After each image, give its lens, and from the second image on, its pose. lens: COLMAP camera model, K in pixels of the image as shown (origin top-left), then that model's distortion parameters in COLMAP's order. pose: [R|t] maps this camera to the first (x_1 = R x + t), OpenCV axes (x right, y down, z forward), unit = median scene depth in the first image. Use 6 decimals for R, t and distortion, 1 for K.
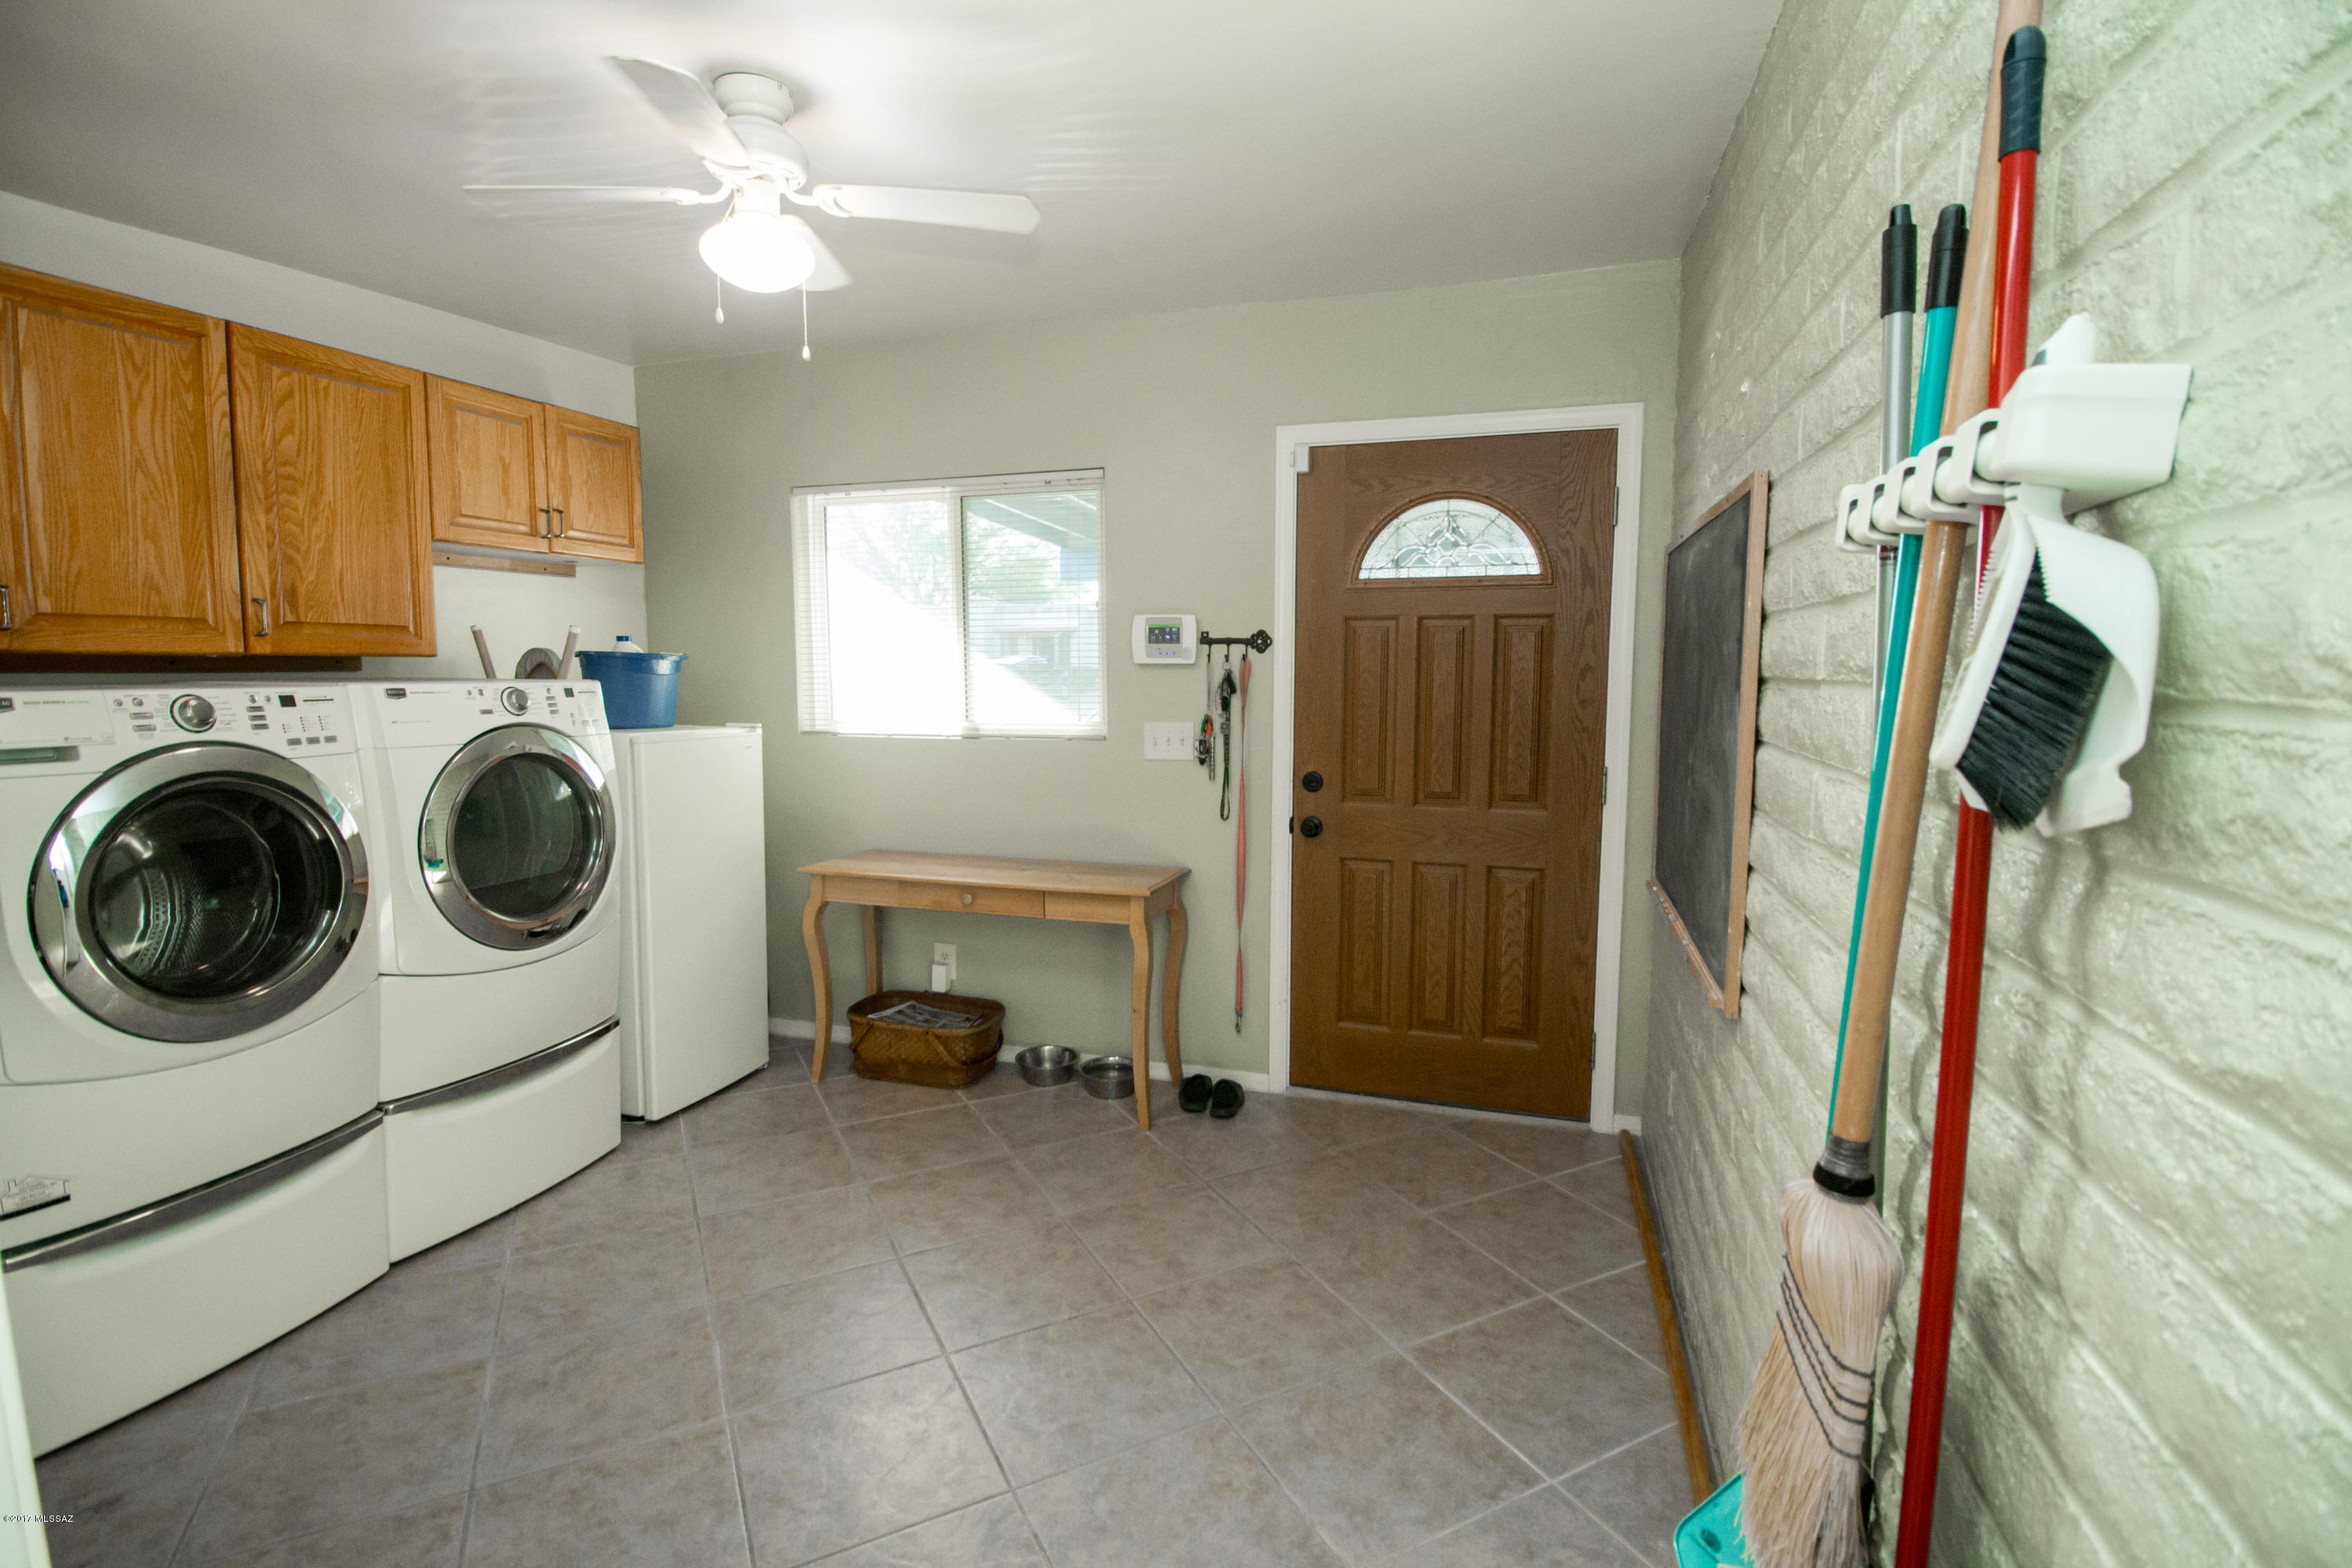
lens RADIAL K [[1087.8, 0, 1173.1], [0, 1087.8, 780.0], [0, 0, 1]] dist [0.002258, -0.013686]
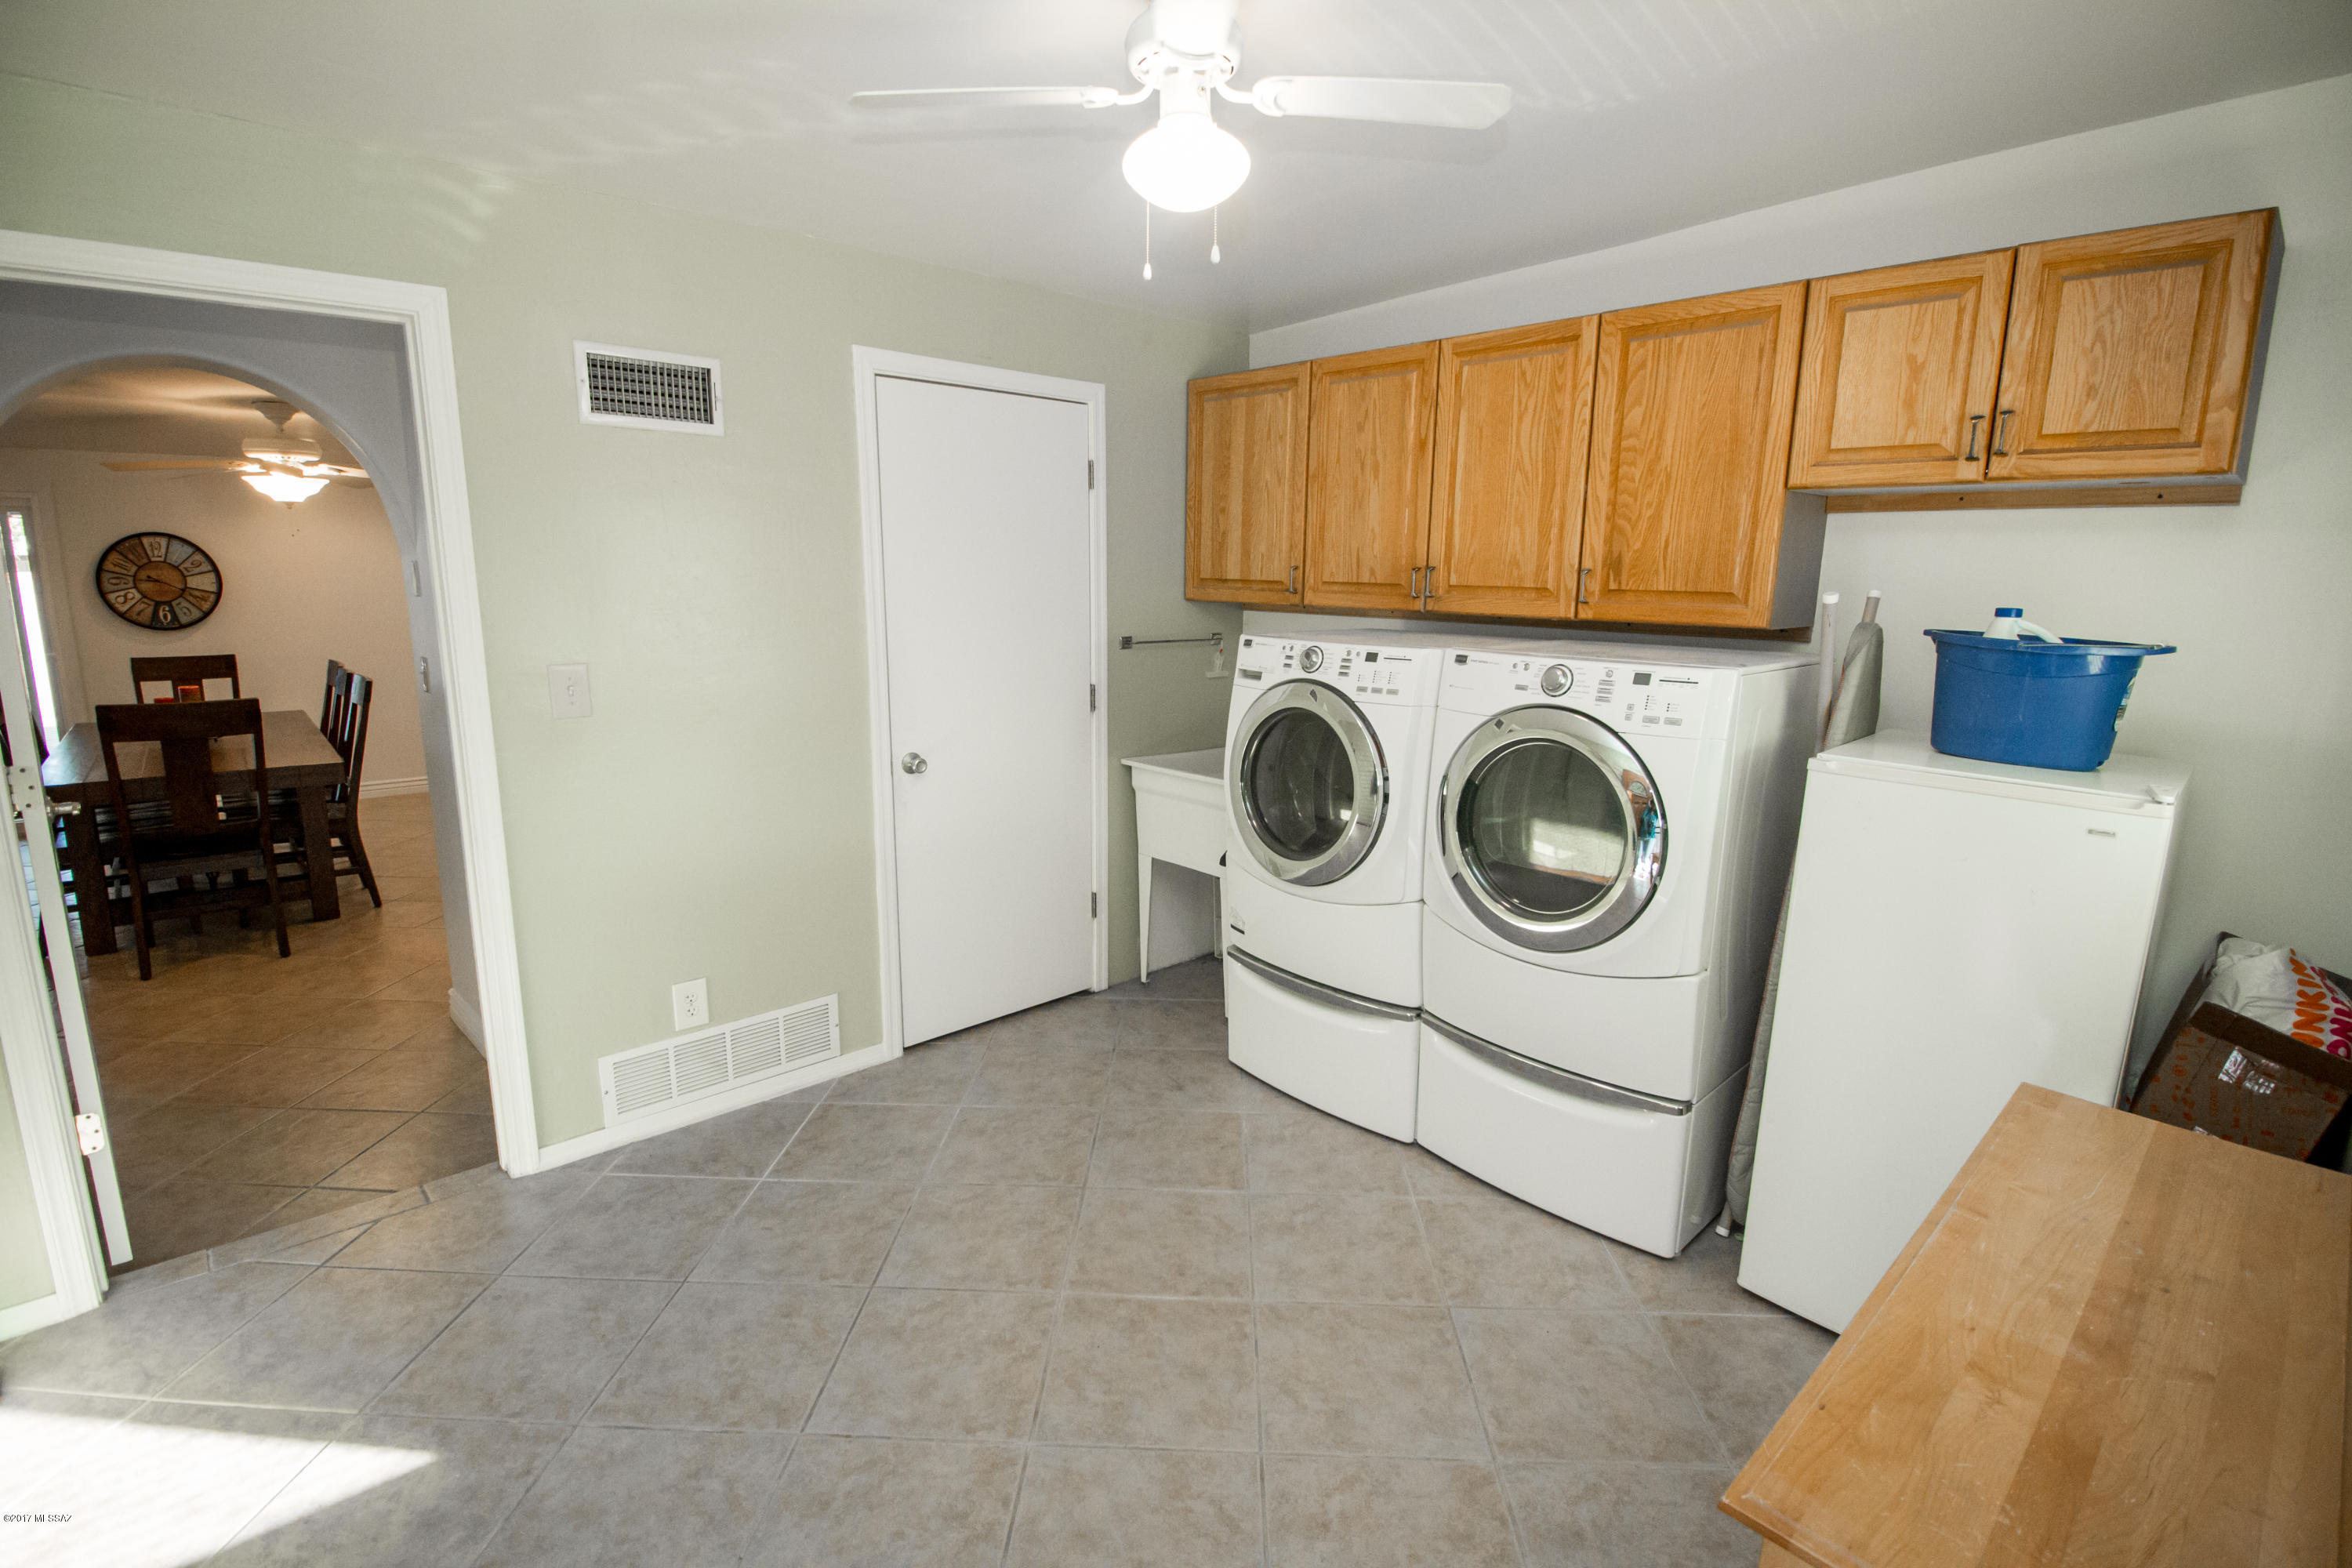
lens RADIAL K [[1087.8, 0, 1173.1], [0, 1087.8, 780.0], [0, 0, 1]] dist [0.002258, -0.013686]
pose [[-0.490213, 0.153543, -0.857972, 0.369871], [-0.107965, 0.966083, 0.234578, -0.187139], [0.864890, 0.207624, -0.457009, 1.273175]]
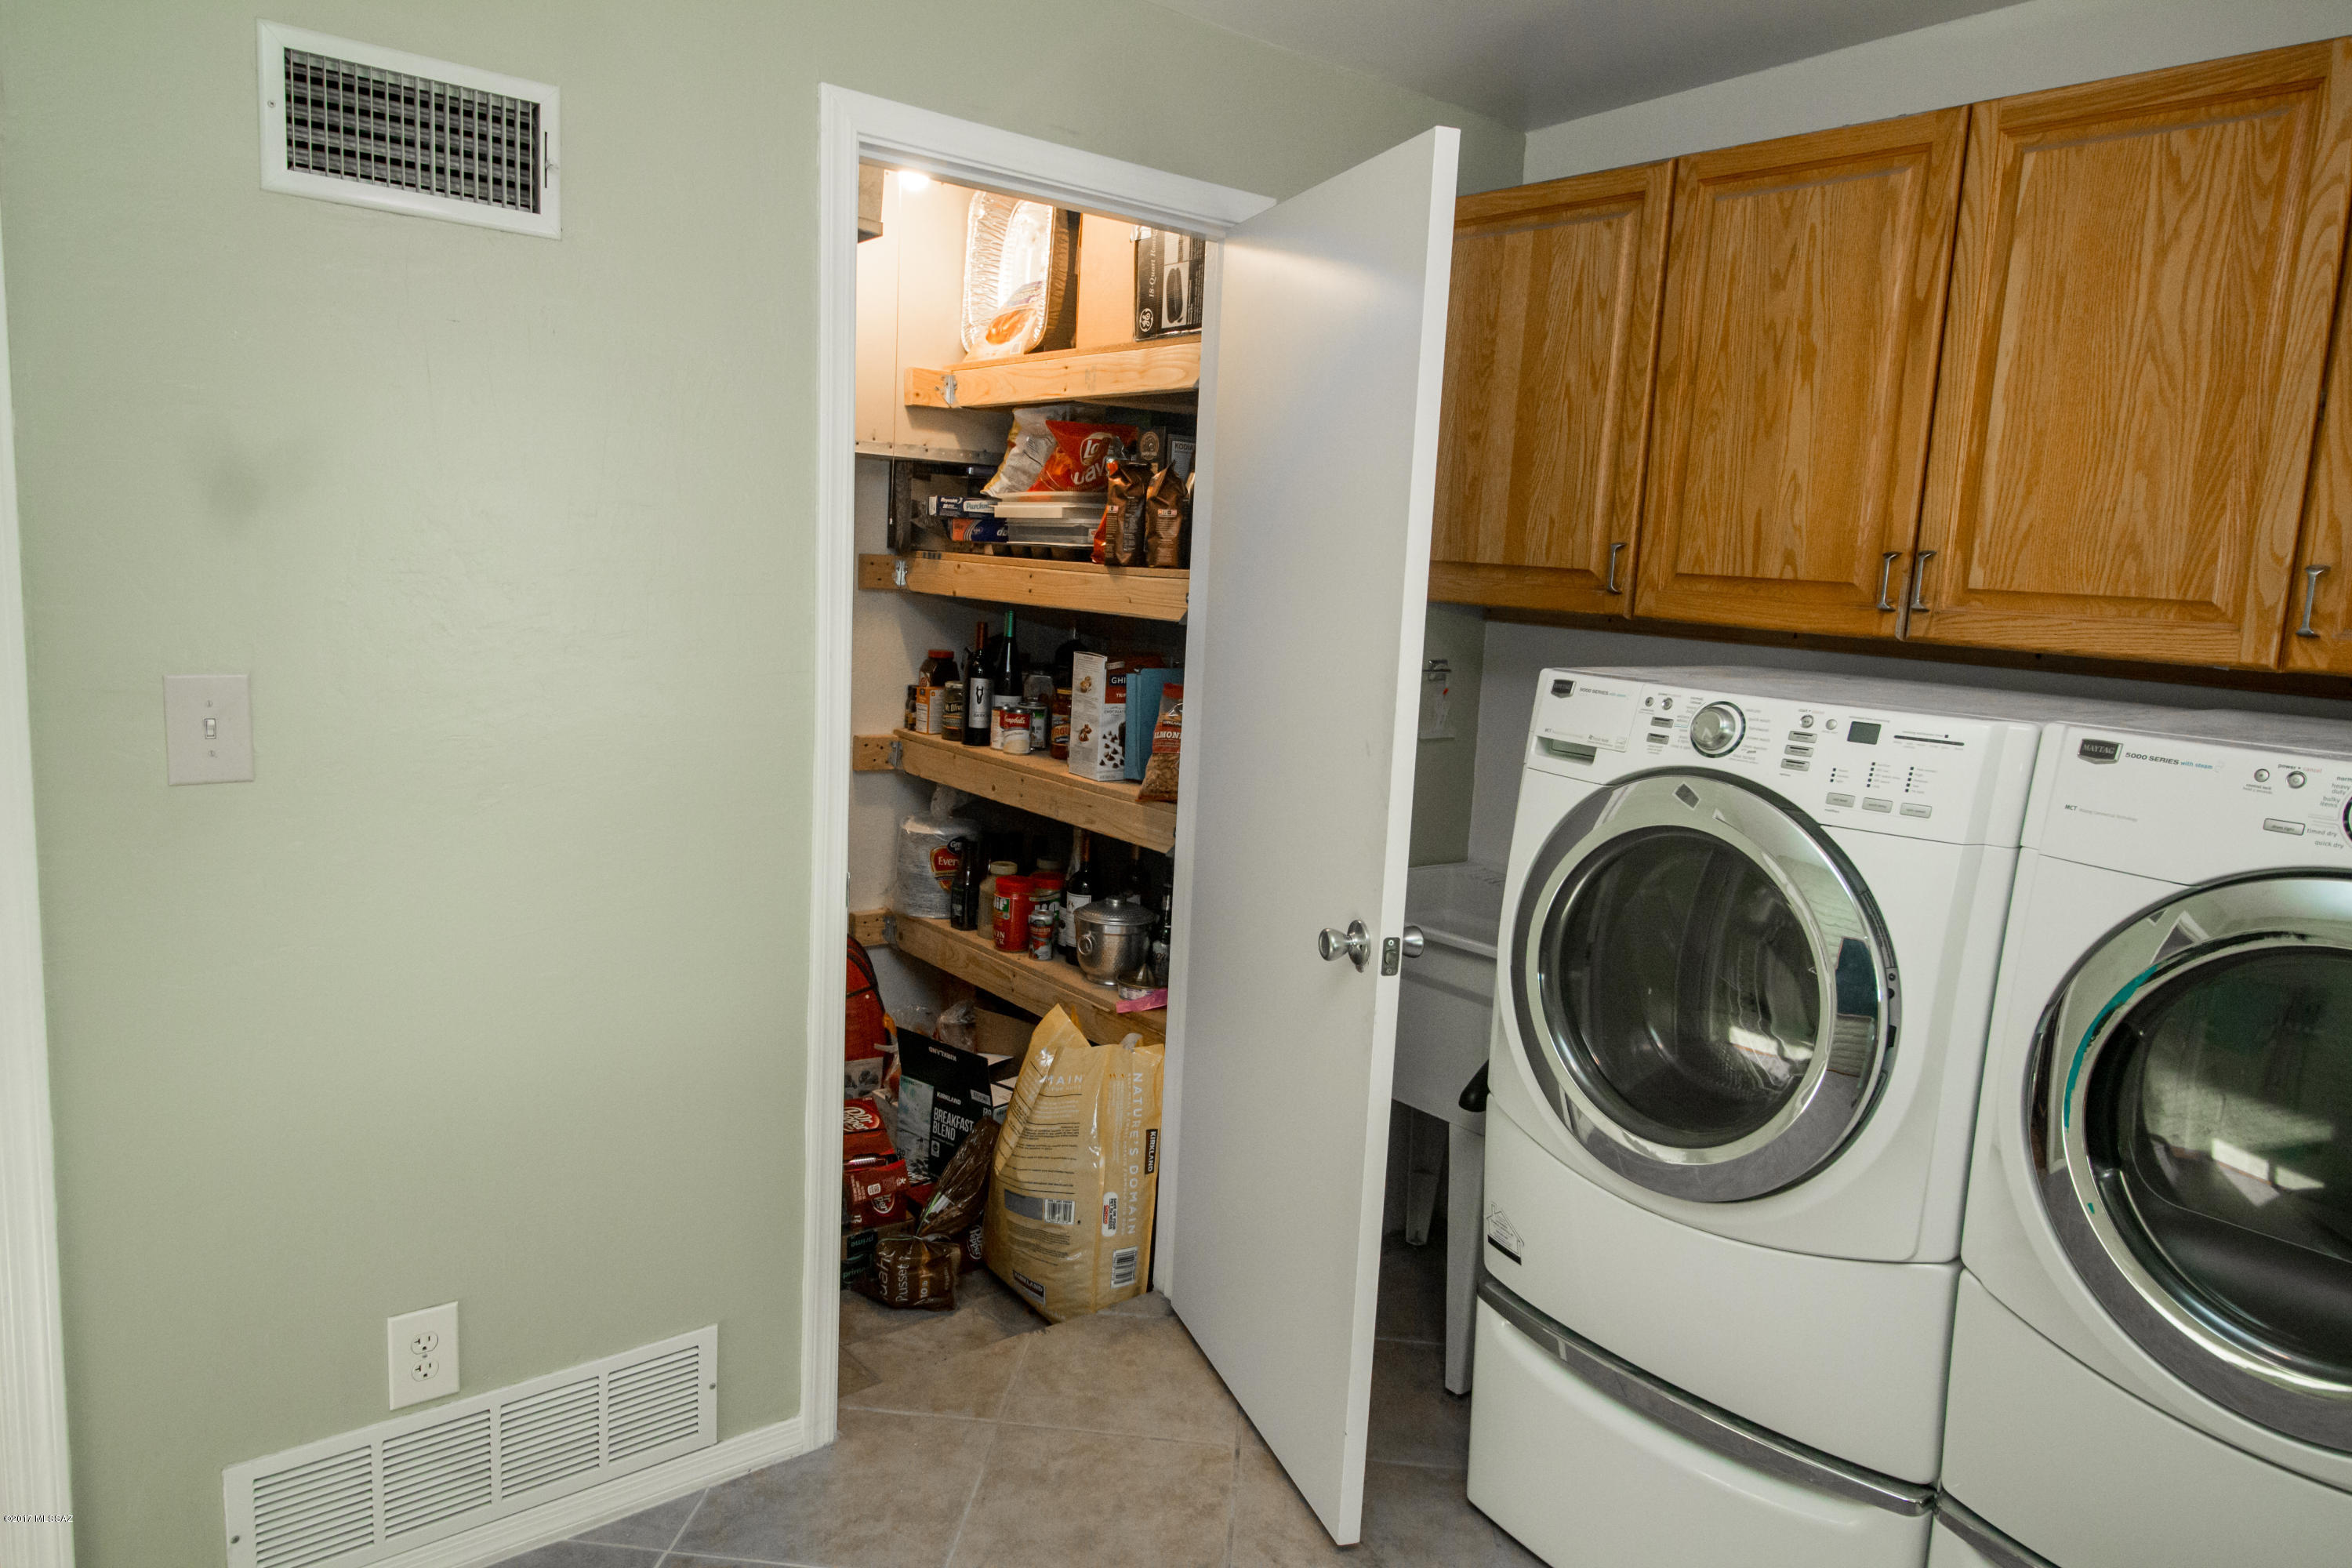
lens RADIAL K [[1531.2, 0, 1161.4], [0, 1531.2, 770.9], [0, 0, 1]] dist [0.003233, -0.001982]
pose [[-0.544494, 0.085646, -0.834380, 0.088613], [-0.143098, 0.970704, 0.193020, -0.144368], [0.826468, 0.224496, -0.516287, 1.011554]]
